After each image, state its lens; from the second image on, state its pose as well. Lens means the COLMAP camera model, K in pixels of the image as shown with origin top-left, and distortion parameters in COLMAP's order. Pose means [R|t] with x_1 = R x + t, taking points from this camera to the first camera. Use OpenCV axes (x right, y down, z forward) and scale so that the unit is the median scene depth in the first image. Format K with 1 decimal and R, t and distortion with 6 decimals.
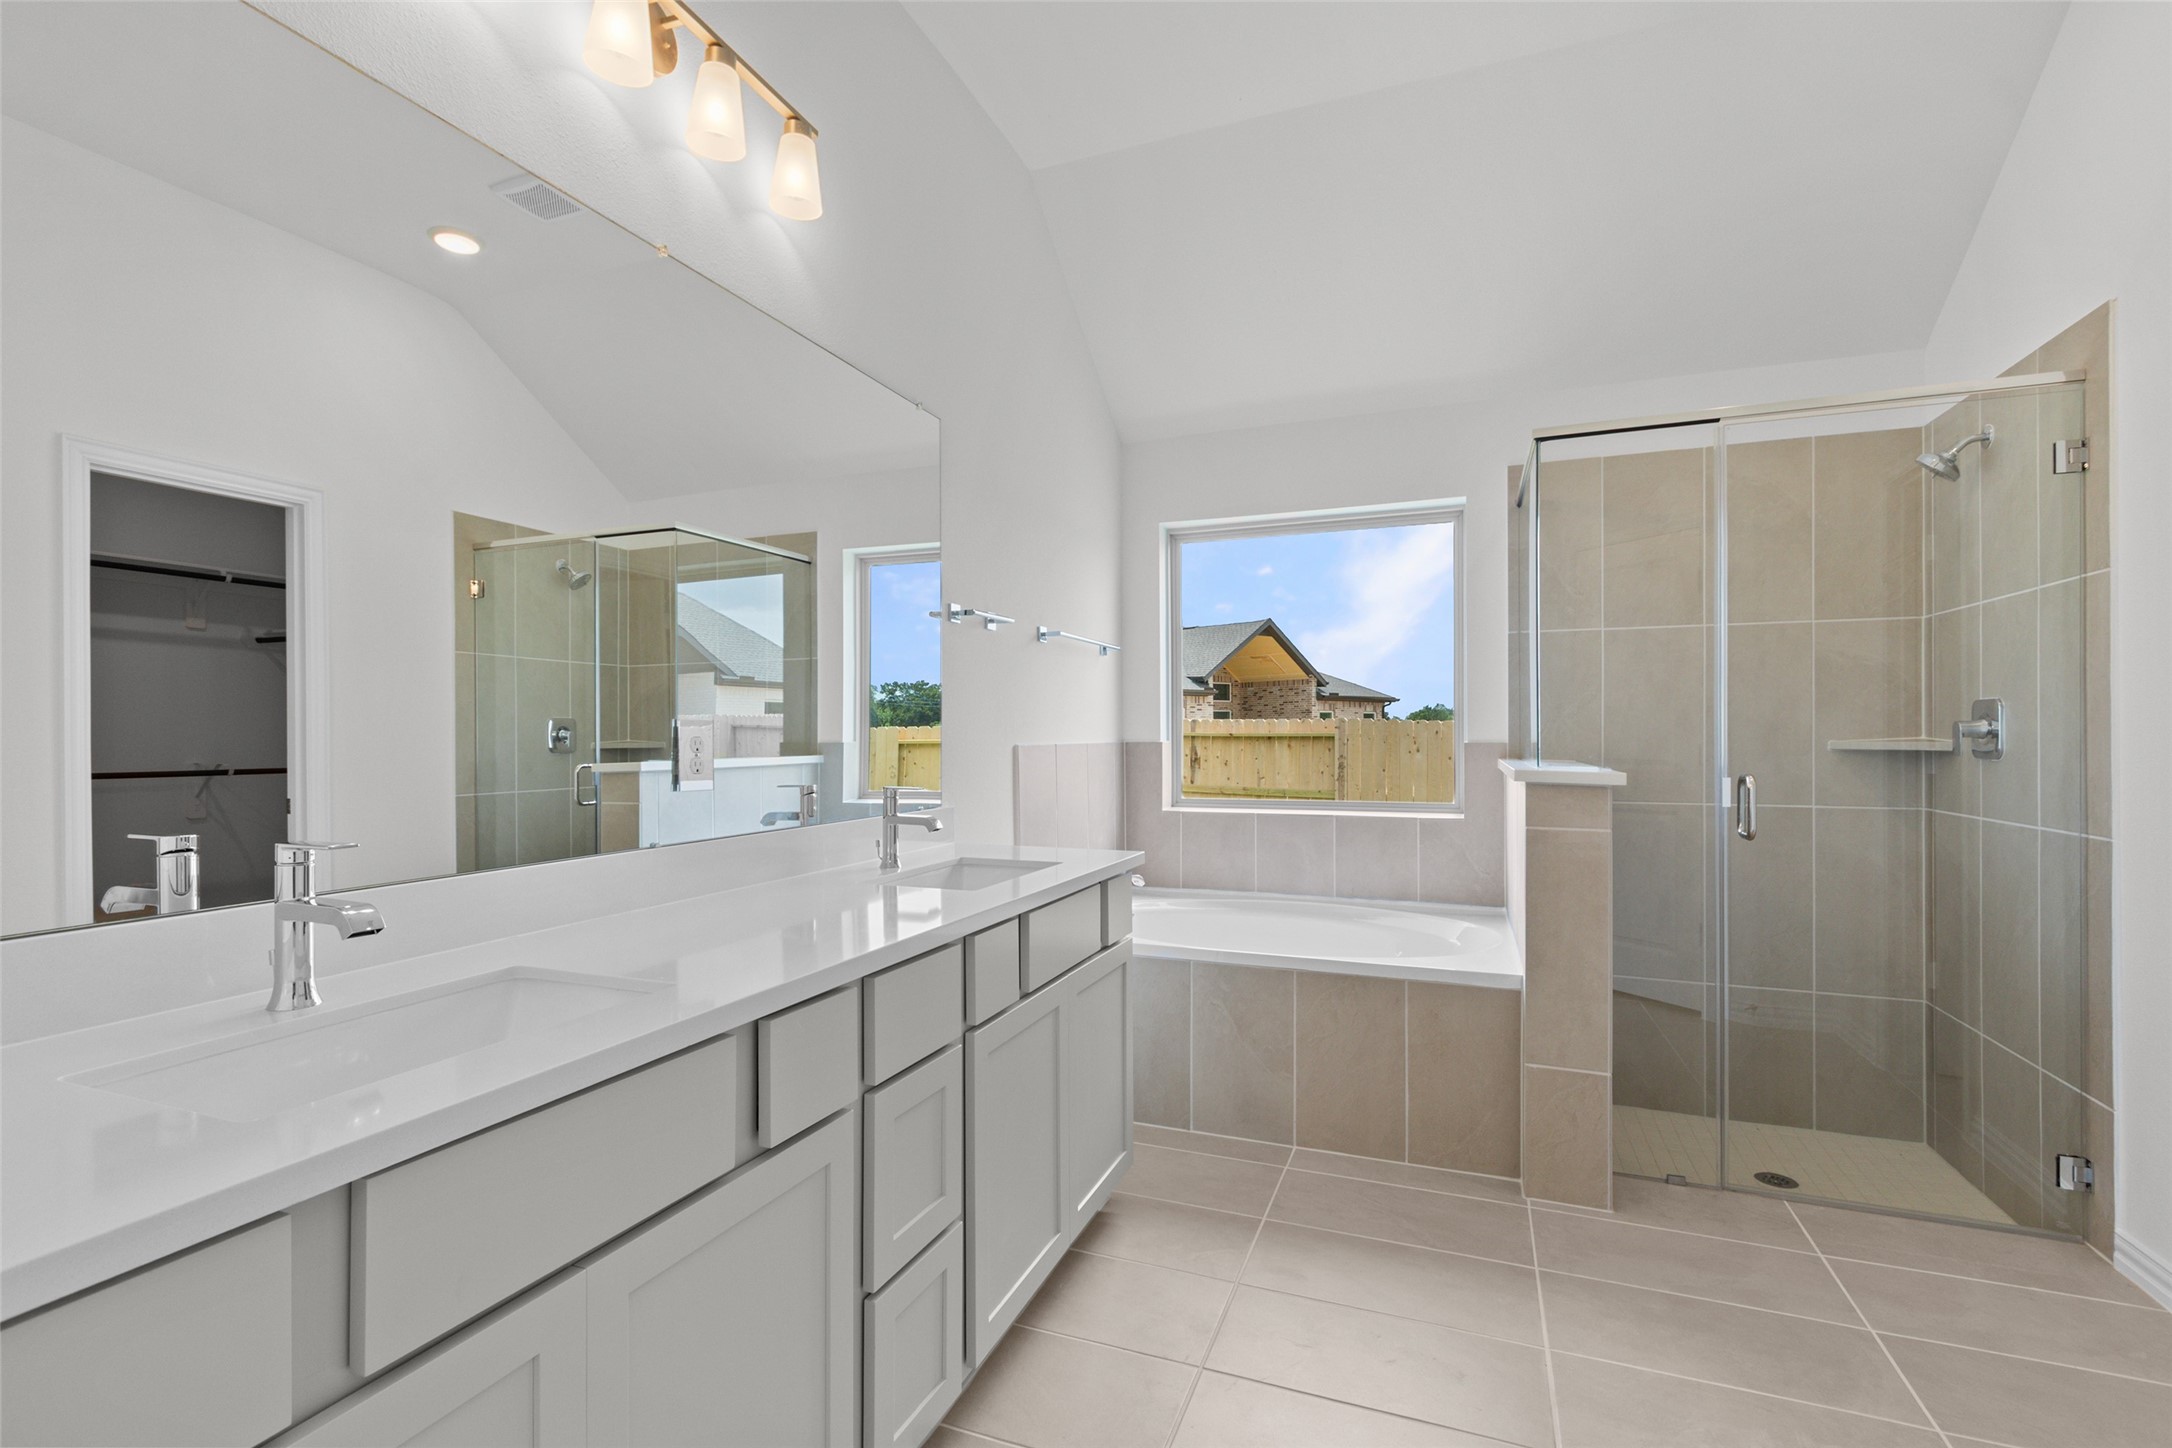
lens RADIAL K [[982.2, 0, 1081.0], [0, 982.2, 726.1], [0, 0, 1]] dist [-0.000594, -0.001489]
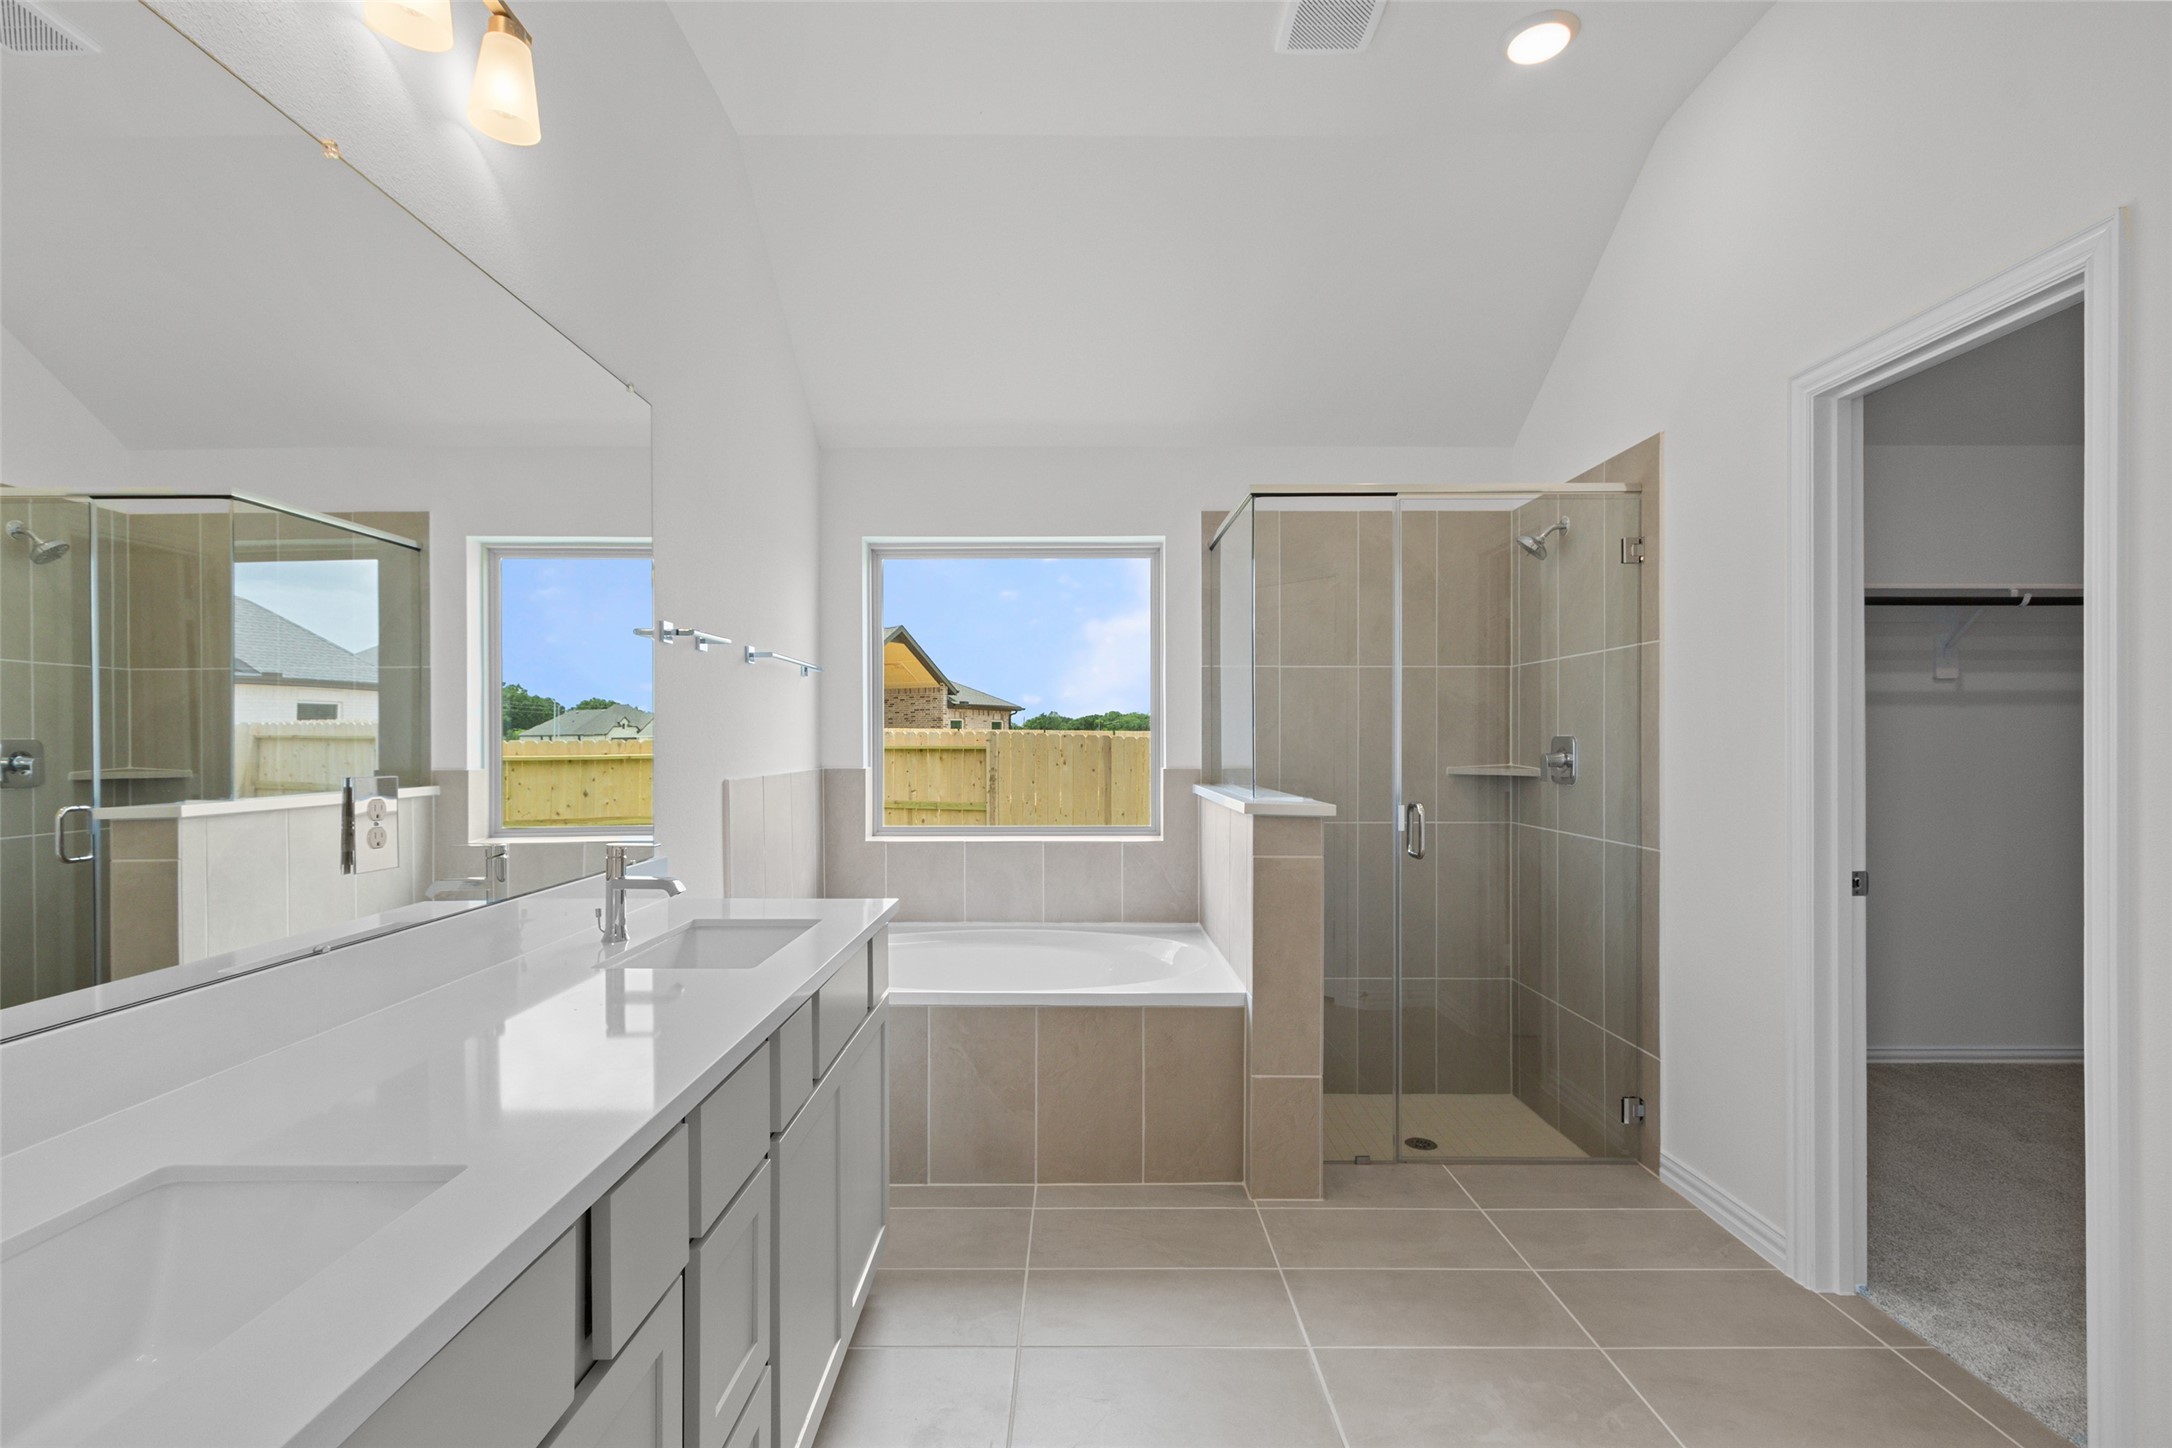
lens RADIAL K [[985.4, 0, 1082.7], [0, 985.4, 736.9], [0, 0, 1]] dist [-0.004750, -0.000986]
pose [[0.928629, 0.003117, 0.370995, -0.107628], [-0.005072, 0.999978, 0.004296, -0.027893], [-0.370974, -0.005871, 0.928625, 0.059777]]
